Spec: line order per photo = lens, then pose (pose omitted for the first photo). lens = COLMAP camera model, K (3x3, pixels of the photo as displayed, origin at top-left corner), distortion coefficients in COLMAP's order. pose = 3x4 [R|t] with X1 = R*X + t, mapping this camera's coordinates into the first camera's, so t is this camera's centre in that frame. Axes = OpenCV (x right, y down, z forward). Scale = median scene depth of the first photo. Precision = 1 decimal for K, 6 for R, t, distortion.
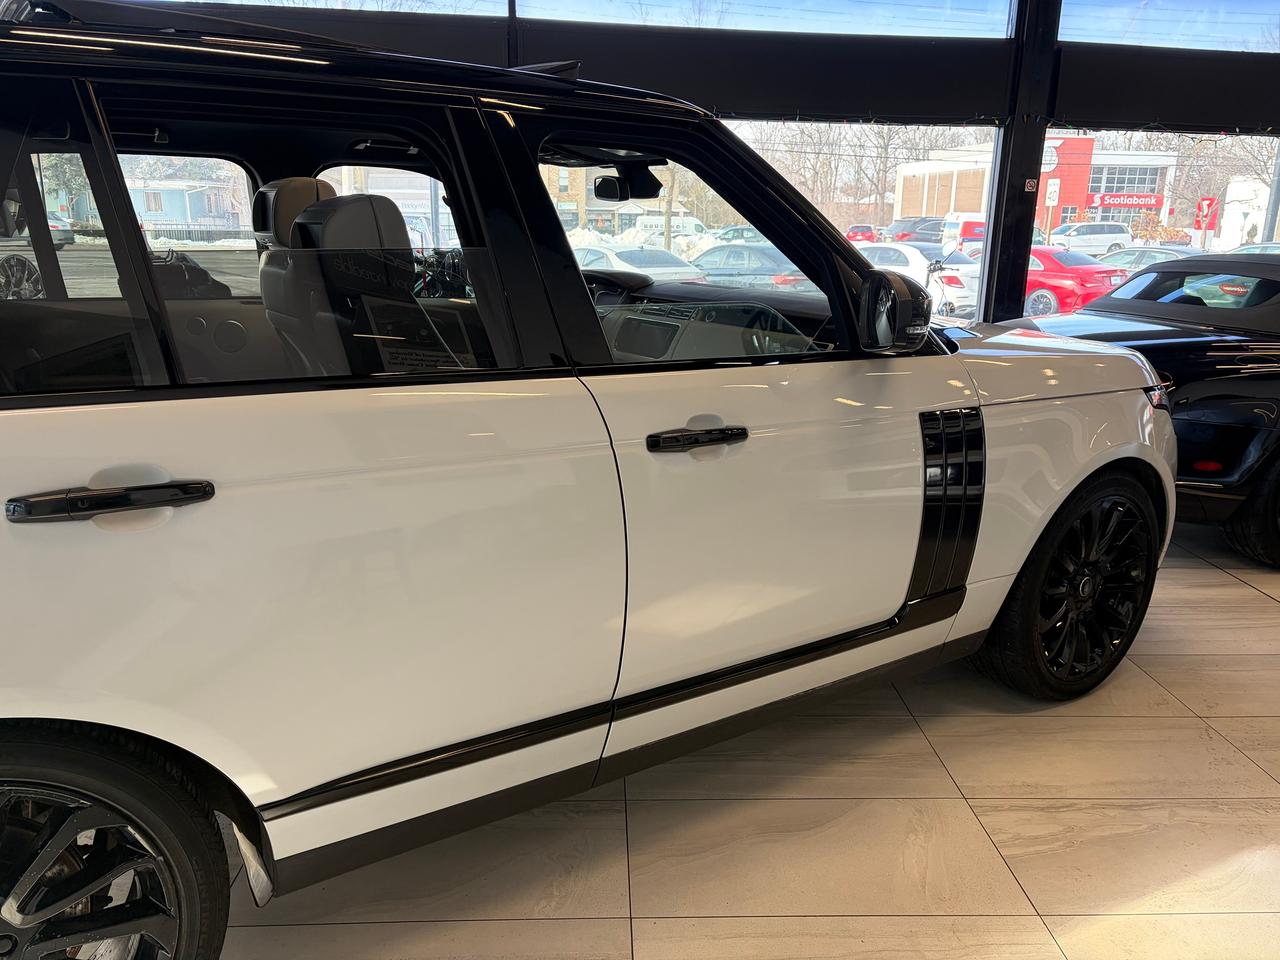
lens RADIAL K [[972.2, 0, 639.8], [0, 972.2, 476.4], [0, 0, 1]] dist [0.033267, -0.033464]
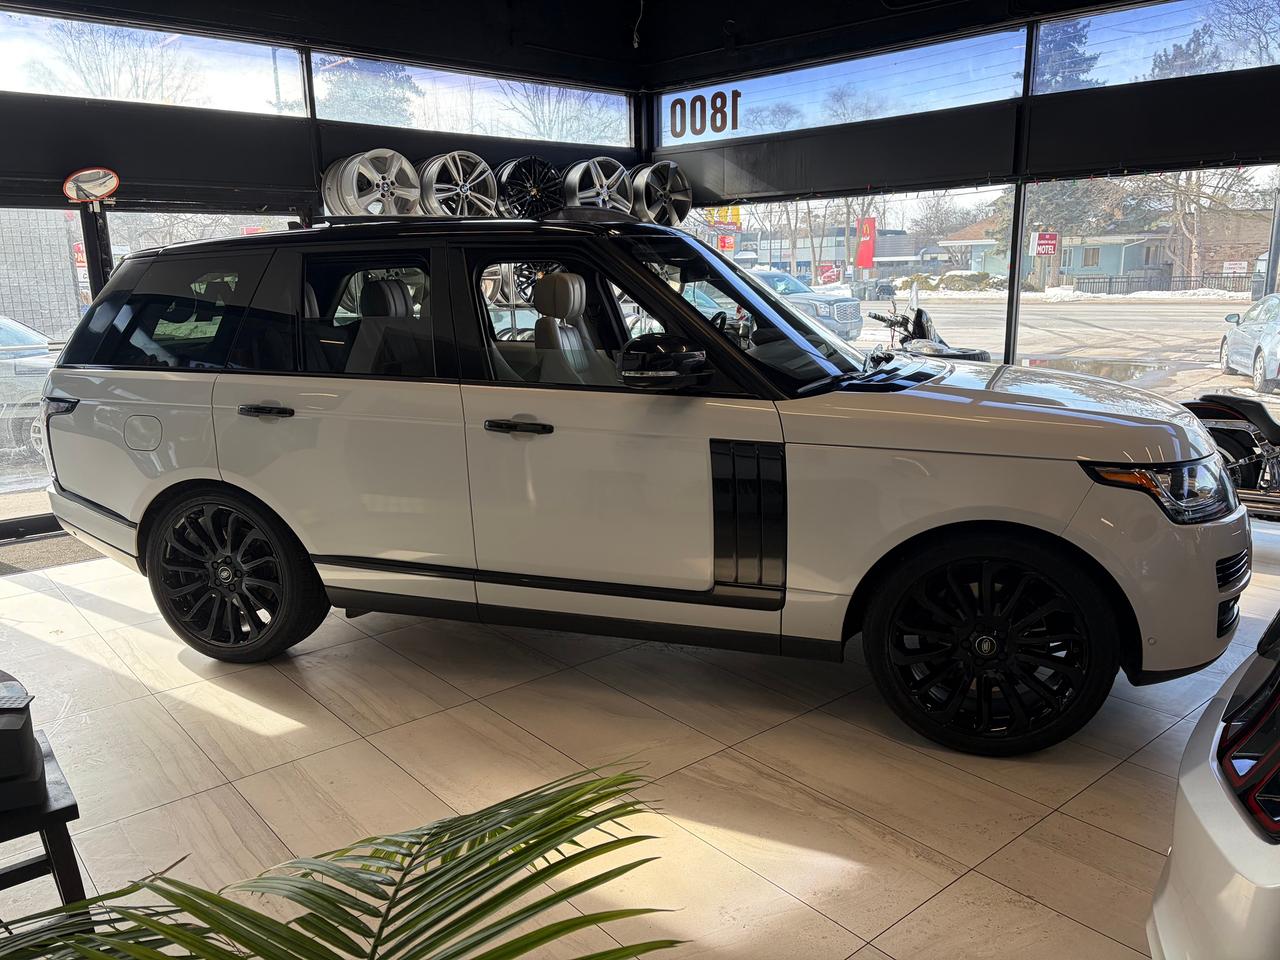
lens RADIAL K [[972.2, 0, 637.9], [0, 972.2, 485.0], [0, 0, 1]] dist [0.033267, -0.033464]
pose [[0.614518, 0.141921, -0.776032, 1.179867], [-0.174768, 0.983734, 0.041511, -0.036036], [0.769301, 0.110116, 0.629326, 0.074362]]
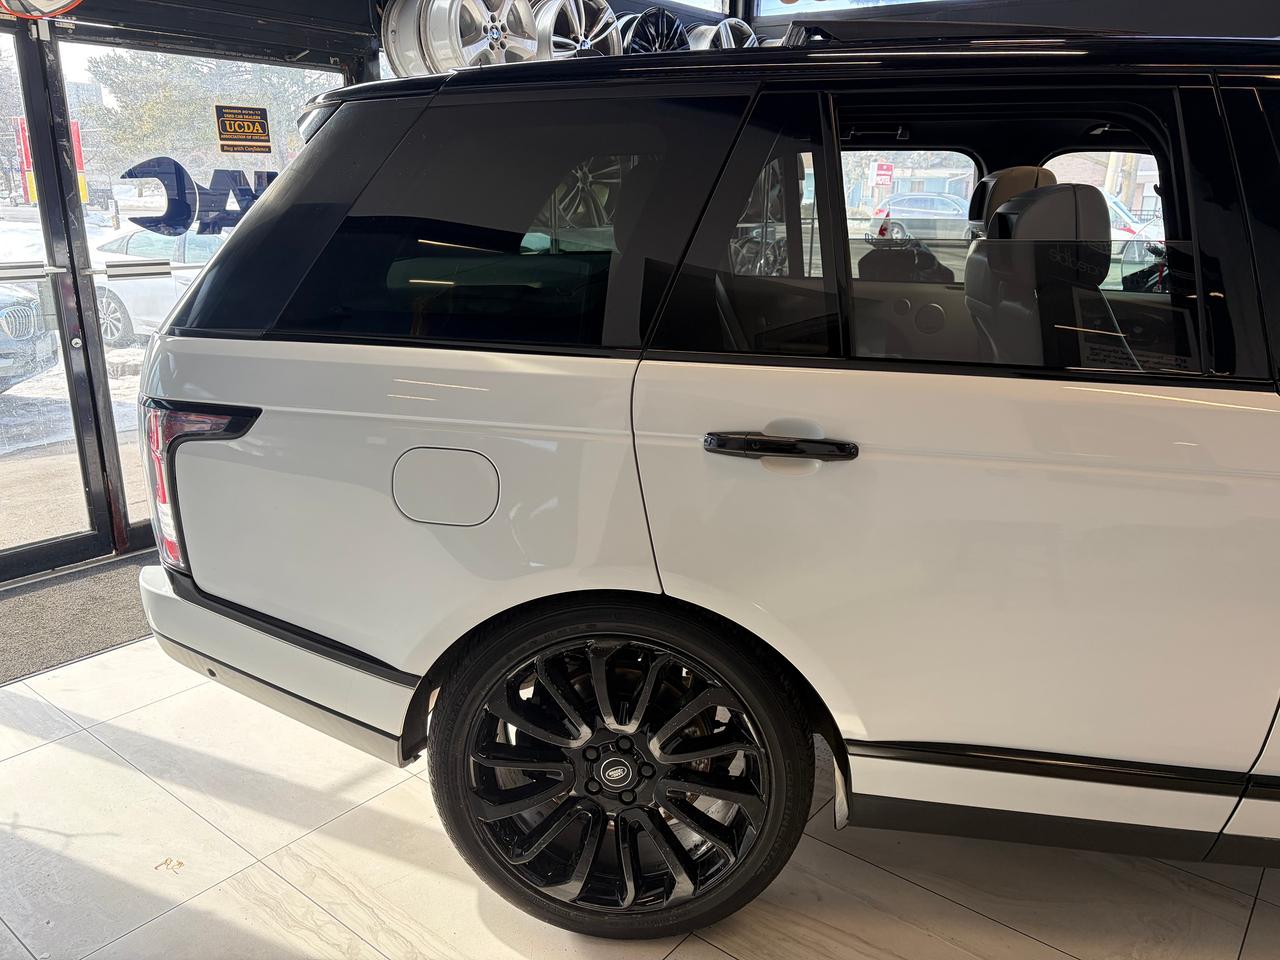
lens RADIAL K [[972.2, 0, 634.4], [0, 972.2, 476.6], [0, 0, 1]] dist [0.033267, -0.033464]
pose [[0.753472, 0.178322, -0.632836, 0.050145], [-0.169791, 0.982642, 0.074733, 0.000800], [0.635178, 0.051141, 0.770671, -0.017025]]
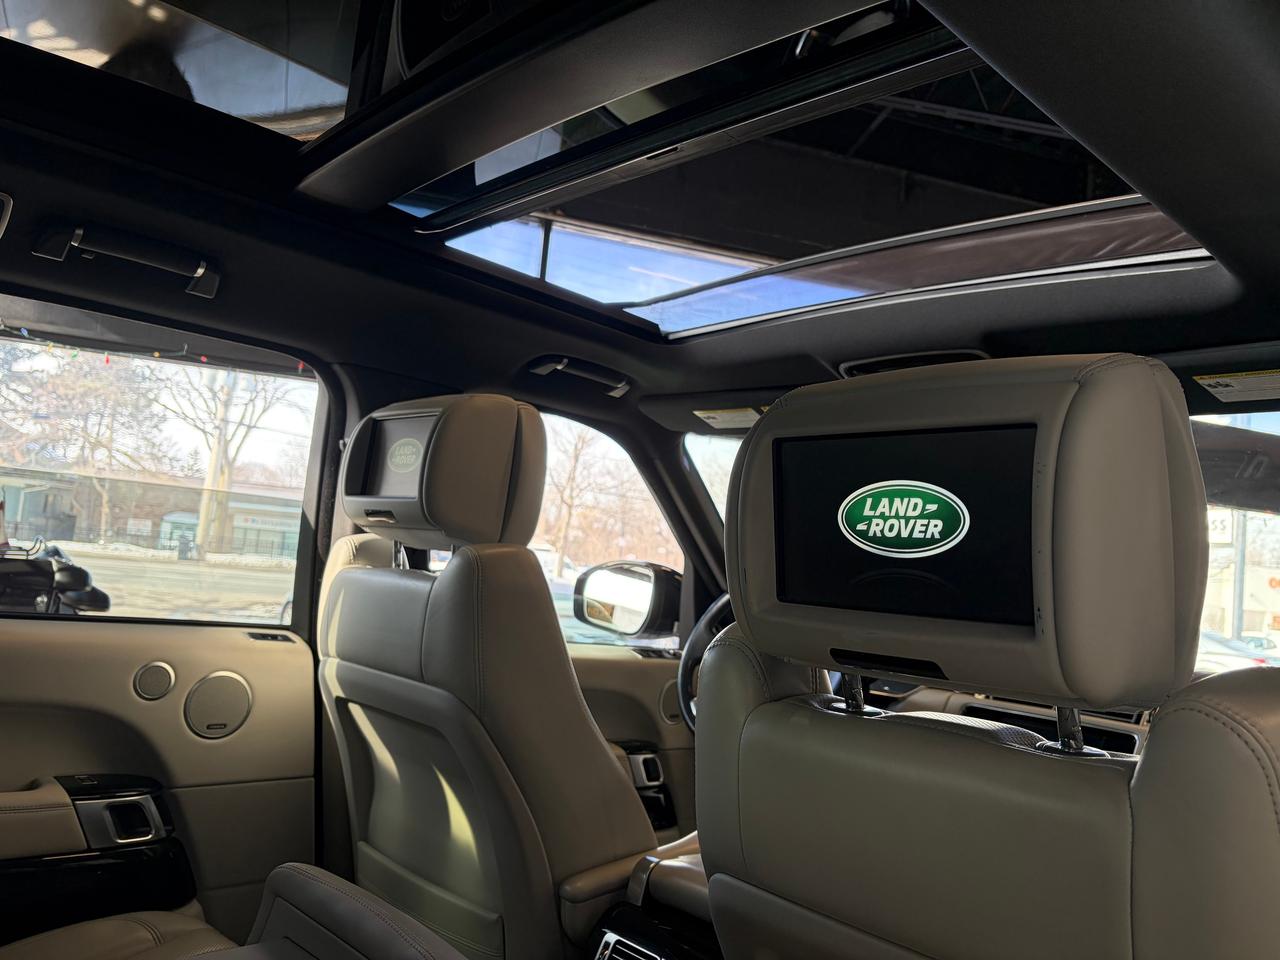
lens RADIAL K [[972.2, 0, 643.3], [0, 972.2, 484.5], [0, 0, 1]] dist [0.033267, -0.033464]
pose [[0.985088, 0.090794, 0.146146, -0.367540], [-0.037311, 0.941942, -0.333696, -0.115617], [-0.167959, 0.323267, 0.931283, 0.603723]]
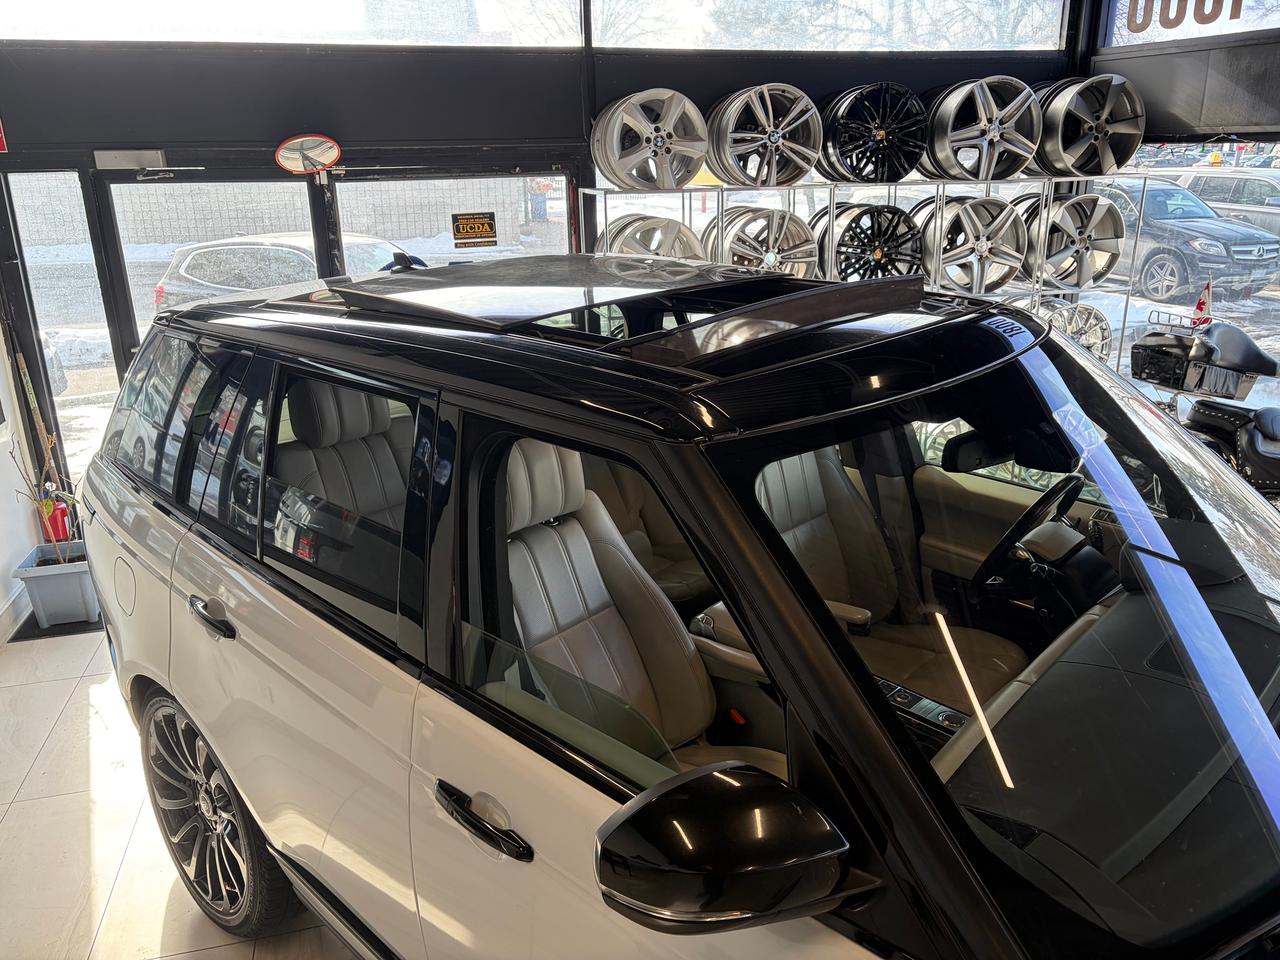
lens RADIAL K [[972.2, 0, 636.0], [0, 972.2, 460.7], [0, 0, 1]] dist [0.033267, -0.033464]
pose [[0.210986, 0.272725, -0.938673, 0.599049], [-0.228258, 0.947487, 0.223980, -0.413727], [0.950465, 0.167003, 0.262158, 0.660575]]
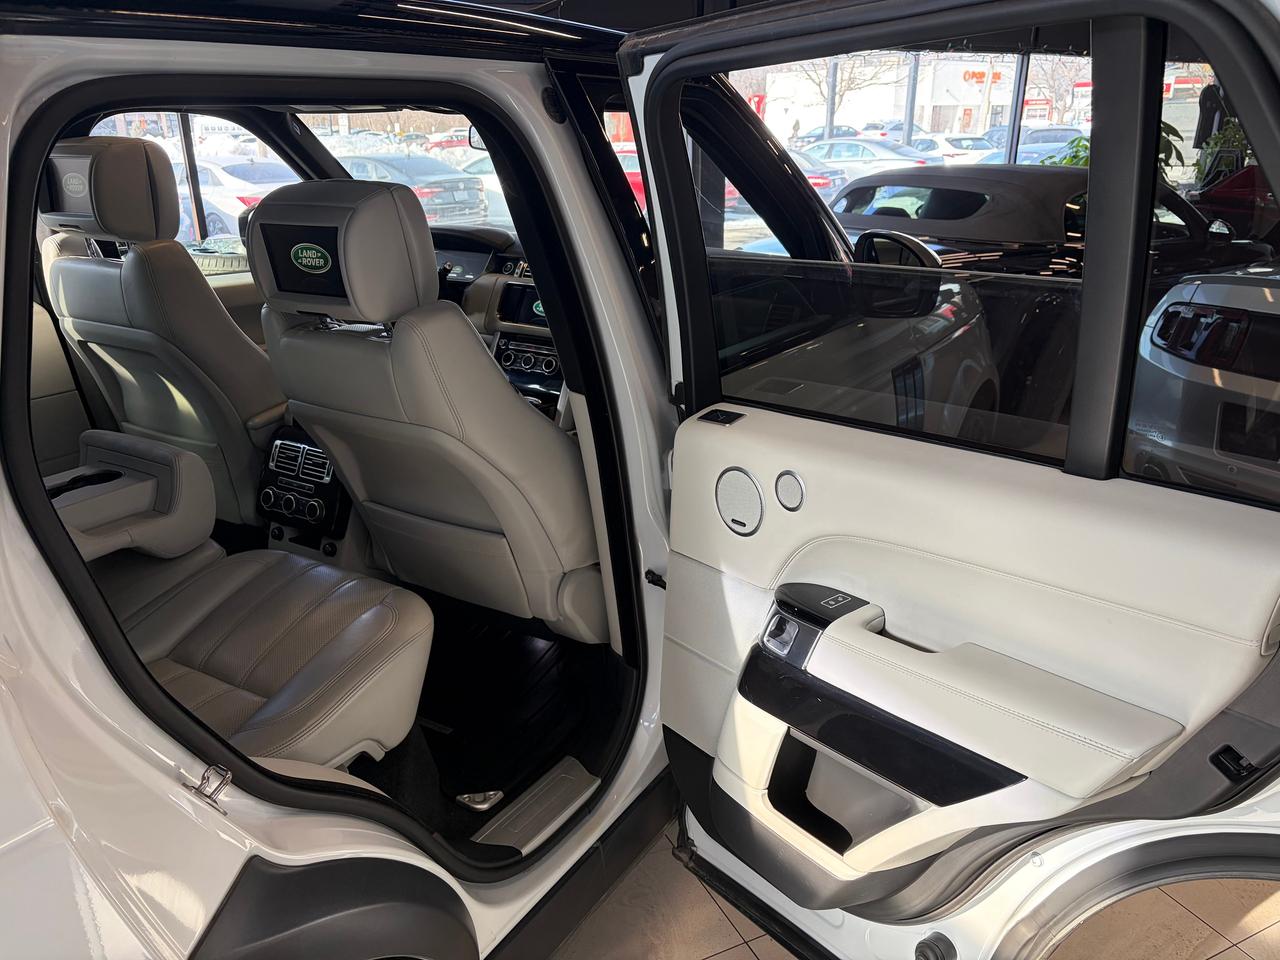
lens RADIAL K [[972.2, 0, 647.4], [0, 972.2, 478.7], [0, 0, 1]] dist [0.033267, -0.033464]
pose [[0.913019, -0.158147, 0.376012, -0.329050], [0.122083, 0.985475, 0.118044, -0.099519], [-0.389219, -0.061871, 0.919065, 0.158141]]
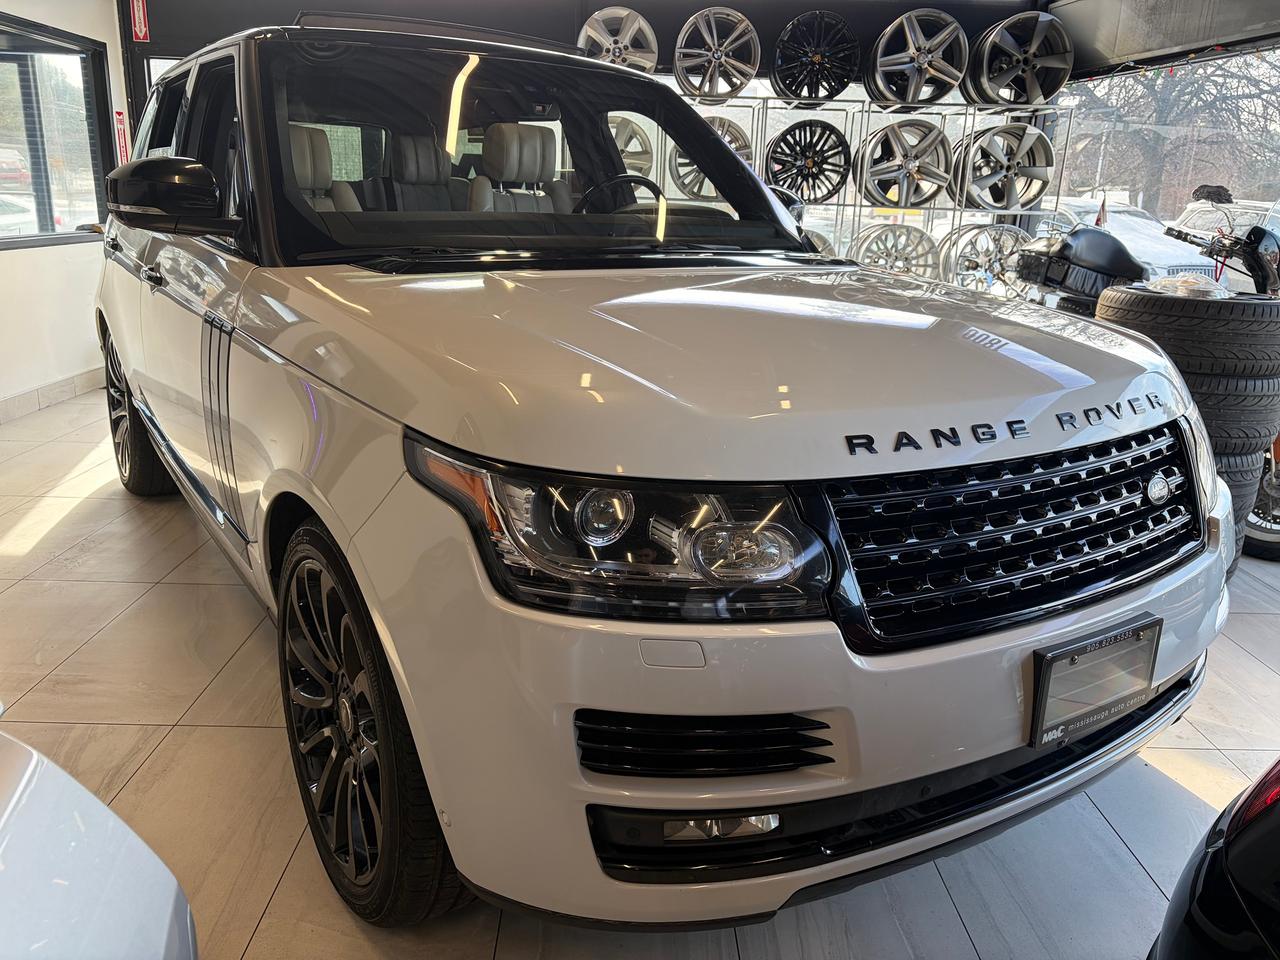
lens RADIAL K [[972.2, 0, 645.7], [0, 972.2, 470.6], [0, 0, 1]] dist [0.033267, -0.033464]
pose [[-0.026612, 0.253662, -0.966927, 1.152171], [-0.289741, 0.923791, 0.250320, -0.270106], [0.956735, 0.286820, 0.048913, 1.334545]]
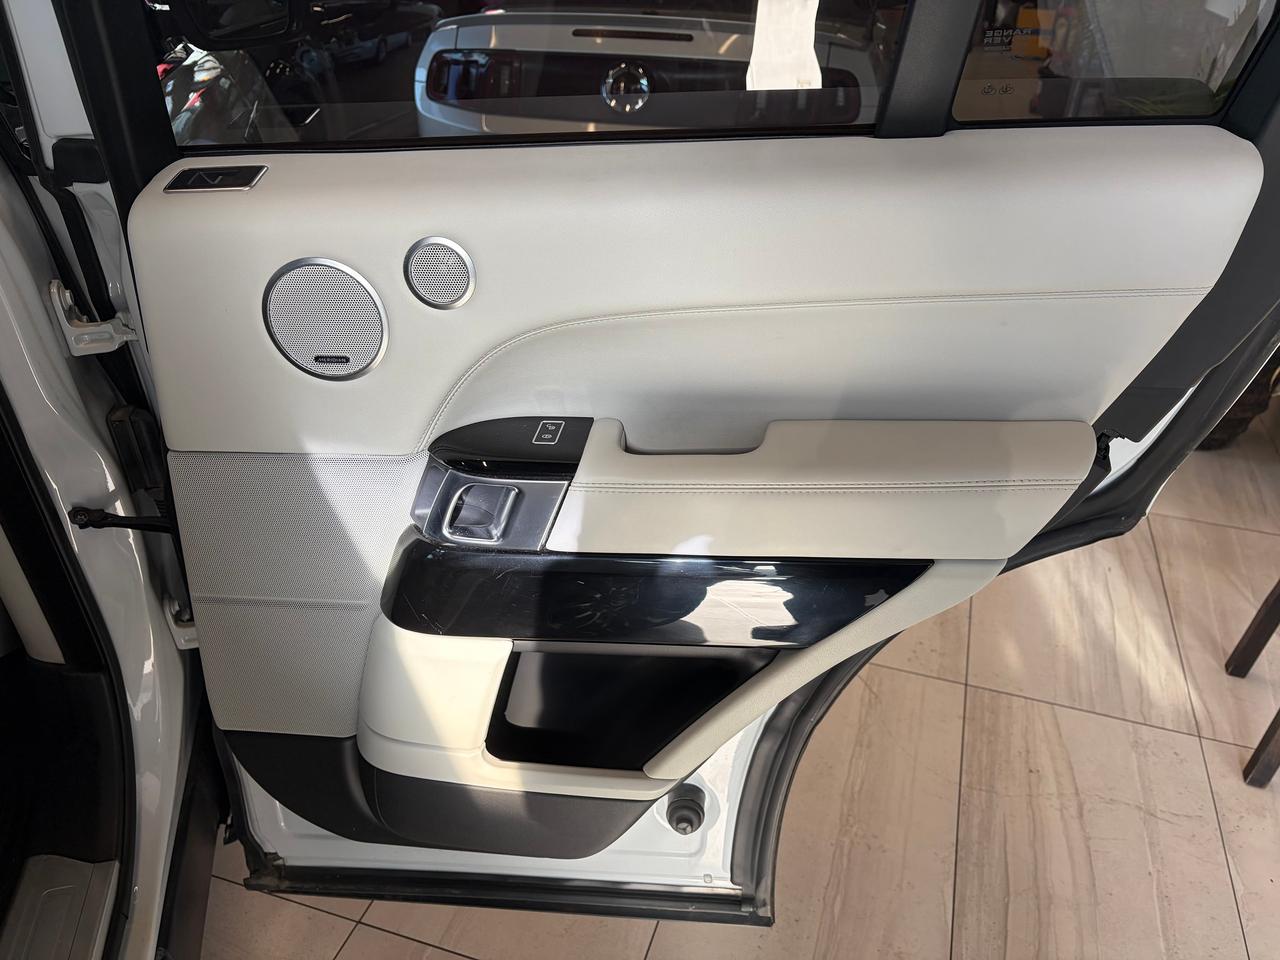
lens RADIAL K [[972.2, 0, 649.1], [0, 972.2, 488.8], [0, 0, 1]] dist [0.033267, -0.033464]
pose [[0.336381, -0.482613, 0.808661, -0.316579], [0.217987, 0.875283, 0.431697, -0.080147], [-0.916149, 0.031063, 0.399631, 0.423730]]
